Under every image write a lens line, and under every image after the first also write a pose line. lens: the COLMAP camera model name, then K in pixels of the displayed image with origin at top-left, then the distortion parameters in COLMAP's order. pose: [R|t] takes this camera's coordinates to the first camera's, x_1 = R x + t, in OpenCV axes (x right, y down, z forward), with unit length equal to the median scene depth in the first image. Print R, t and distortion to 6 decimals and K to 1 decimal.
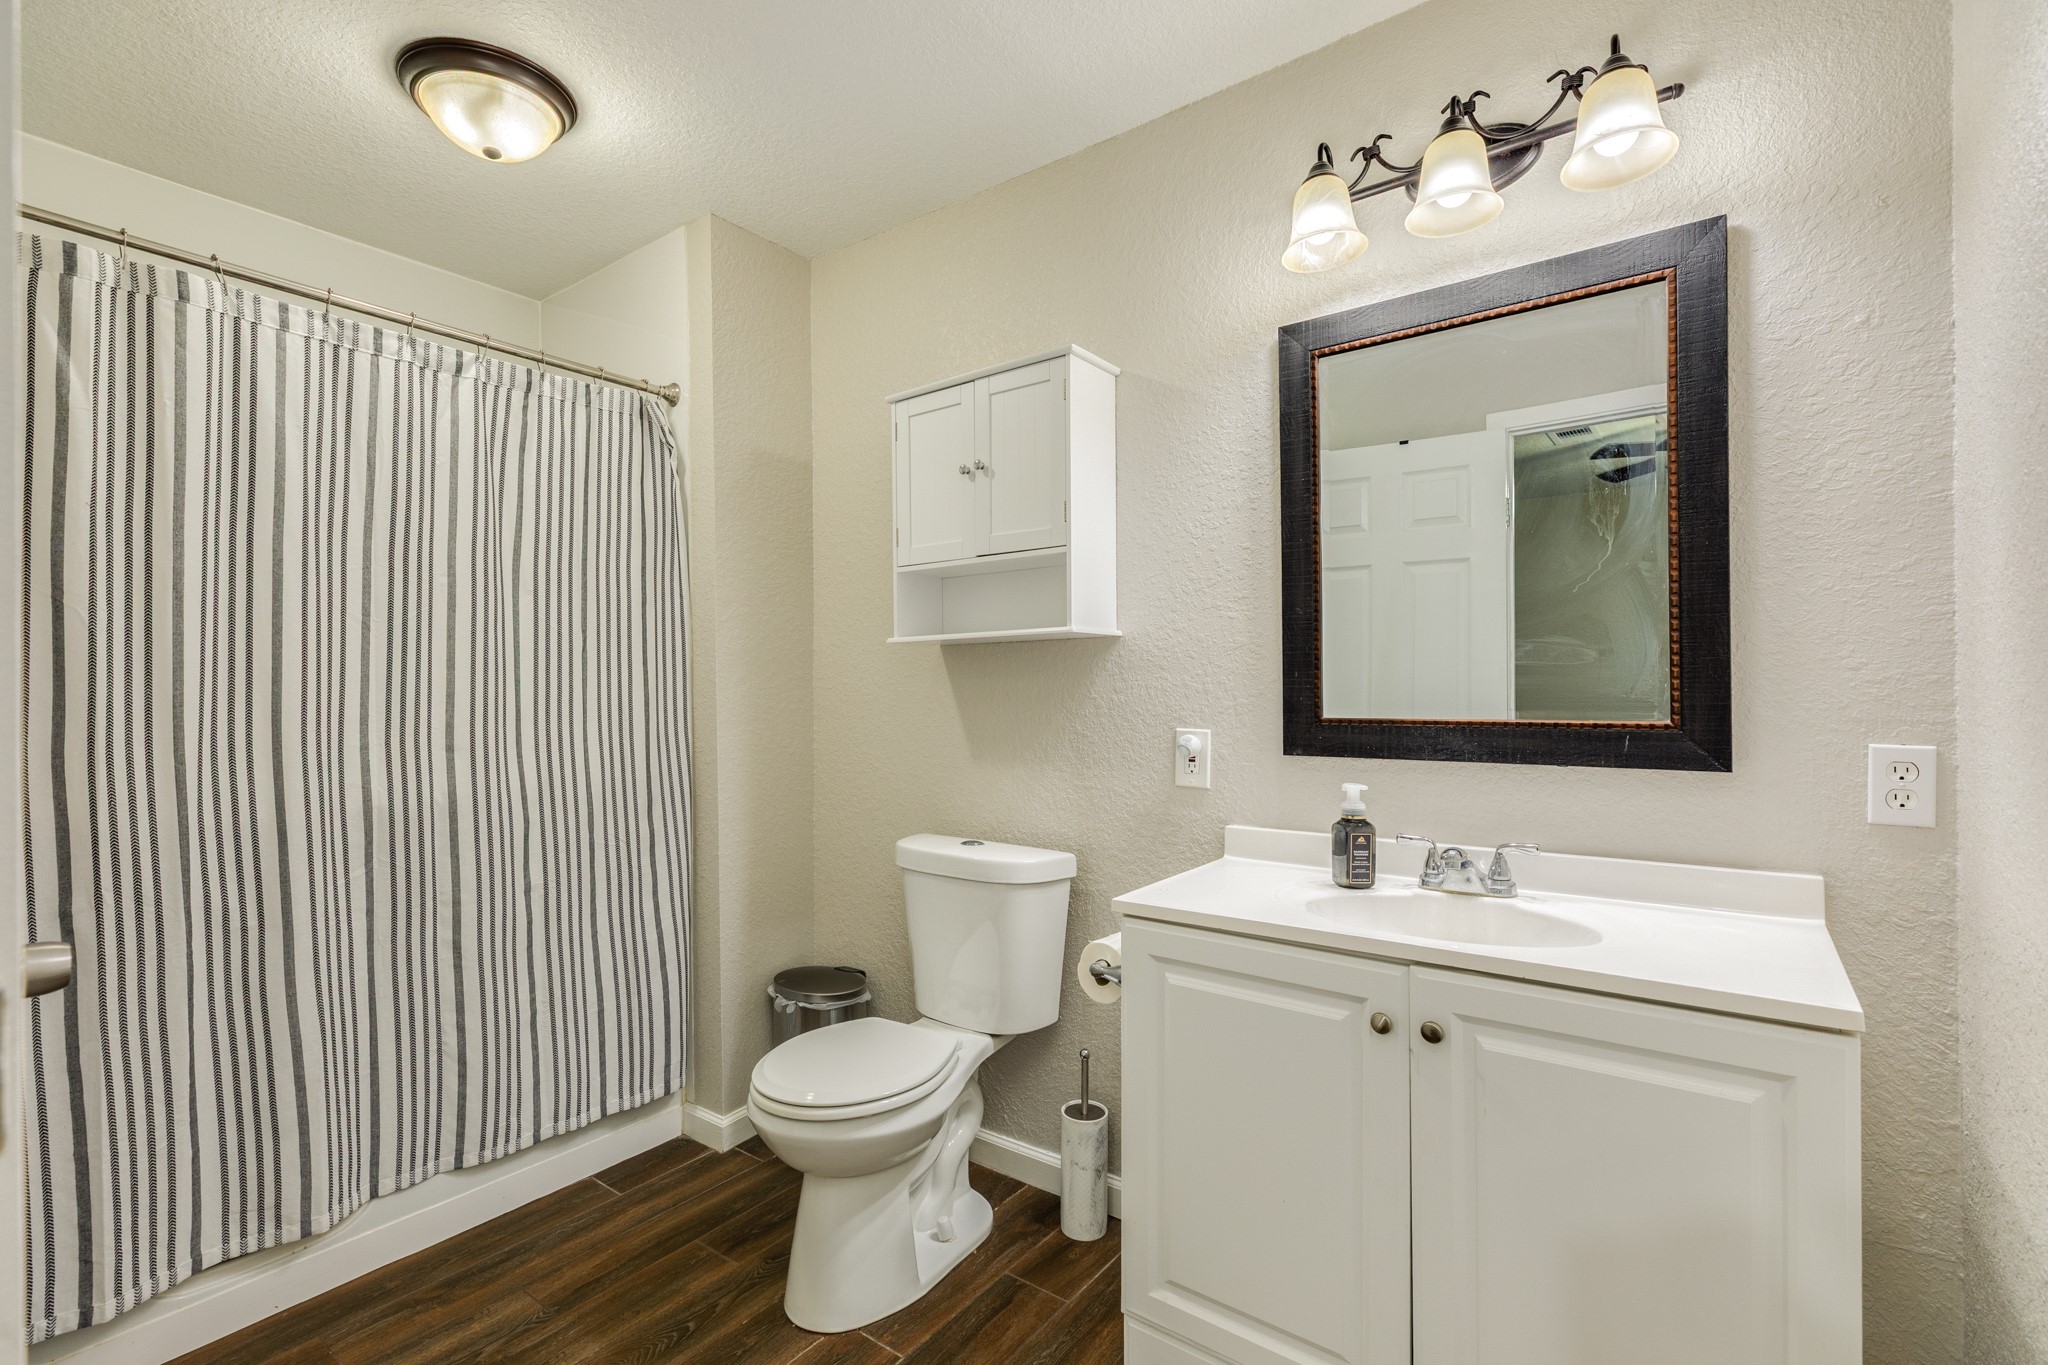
lens RADIAL K [[930.7, 0, 1021.1], [0, 930.7, 687.5], [0, 0, 1]] dist [0.001865, 0.000237]
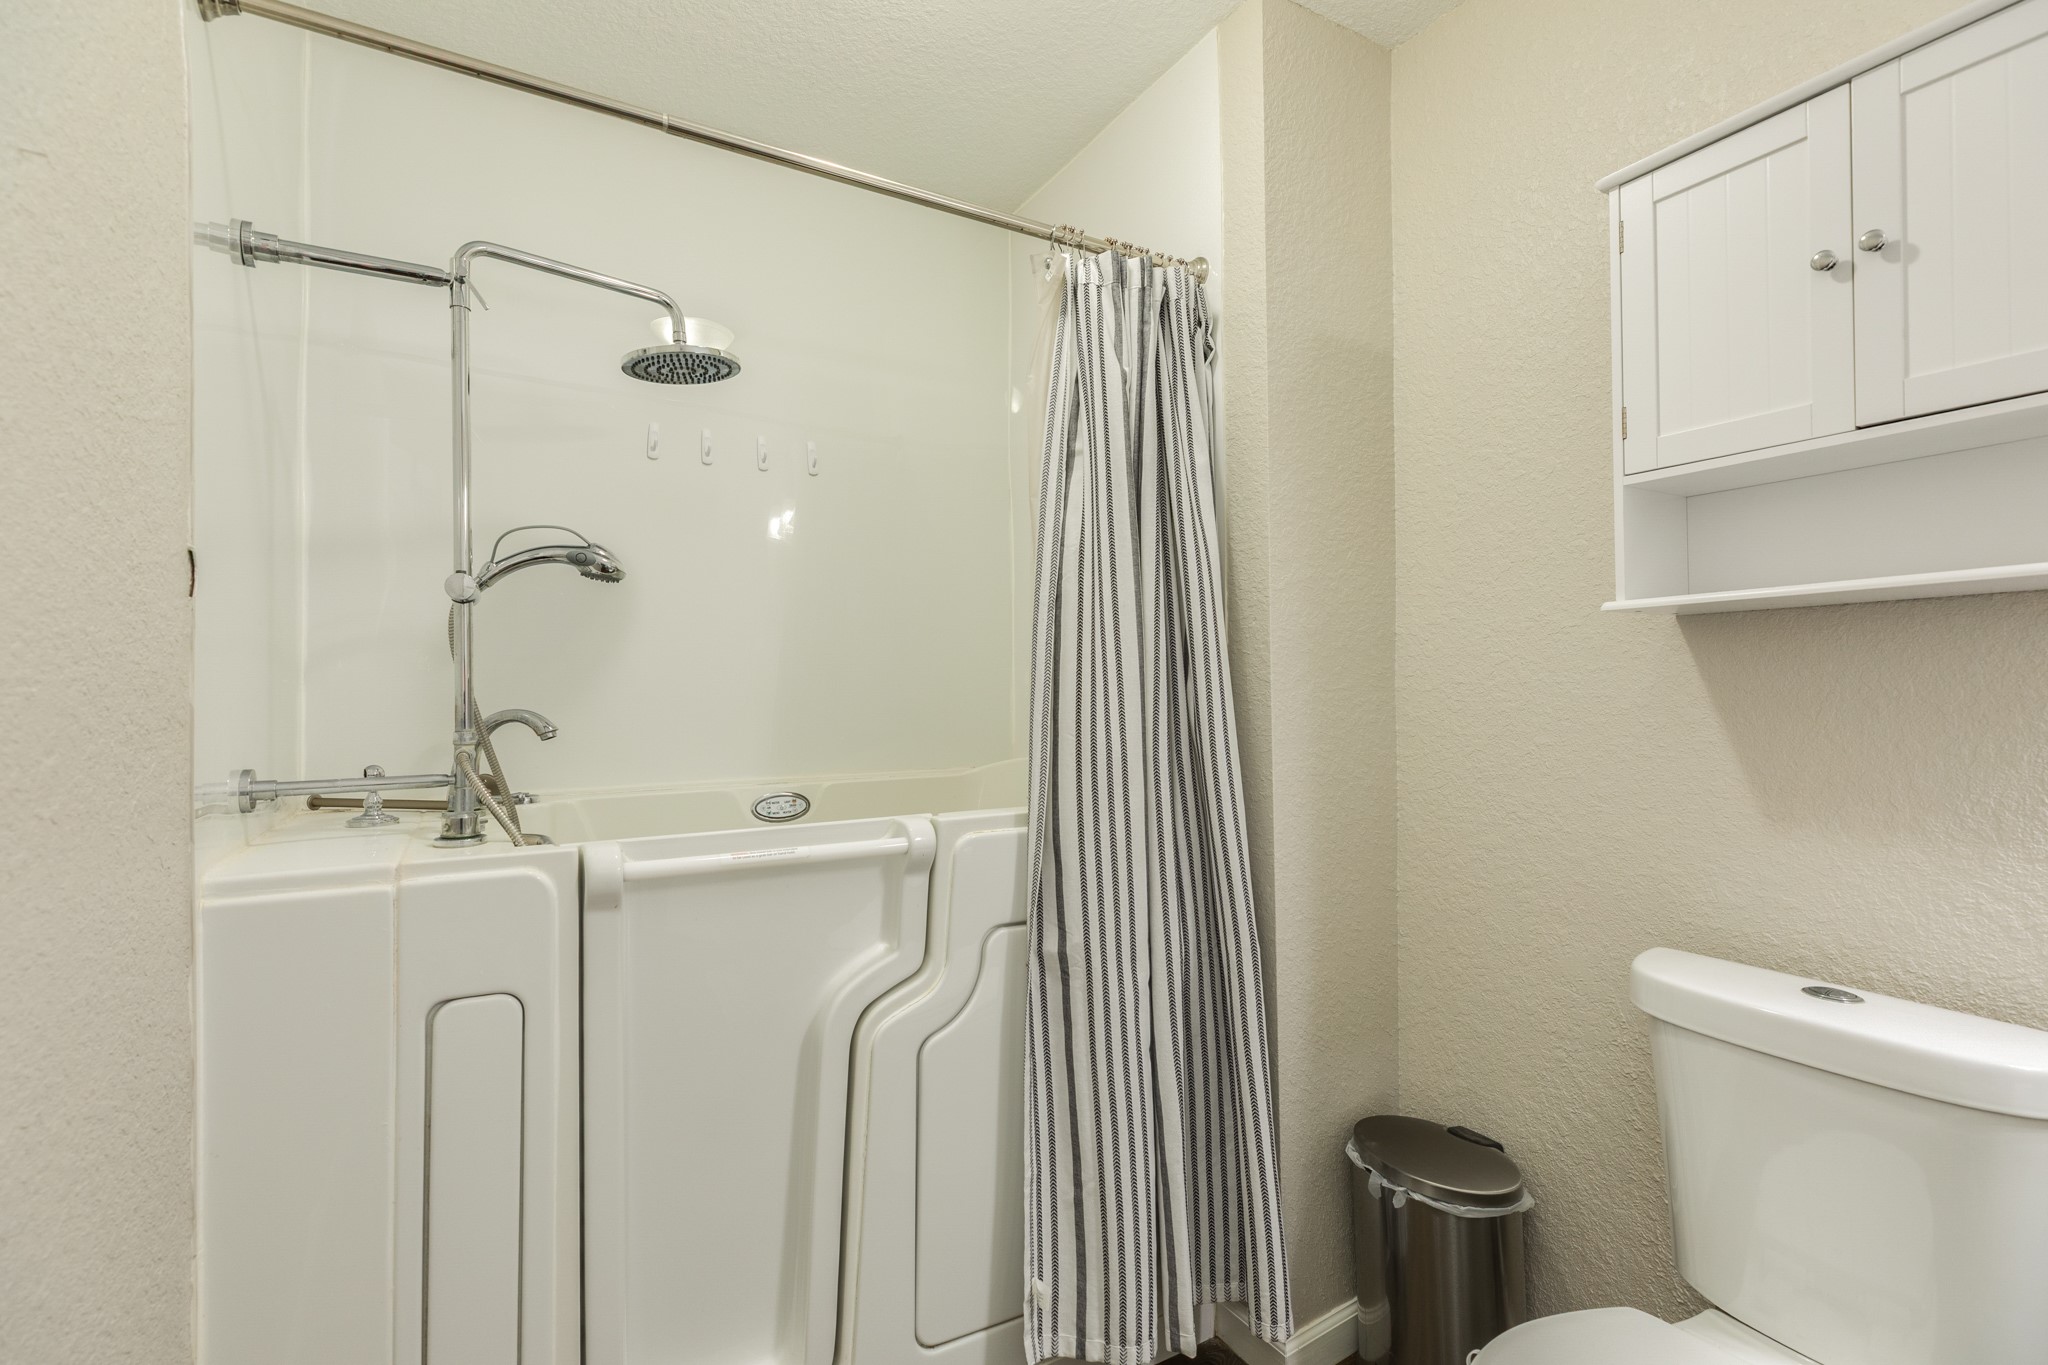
lens RADIAL K [[930.7, 0, 1021.1], [0, 930.7, 687.5], [0, 0, 1]] dist [0.001865, 0.000237]
pose [[0.918963, 0.000965, -0.394342, -0.264317], [-0.001393, 0.999999, -0.000799, -0.000208], [0.394340, 0.001284, 0.918964, 0.361792]]
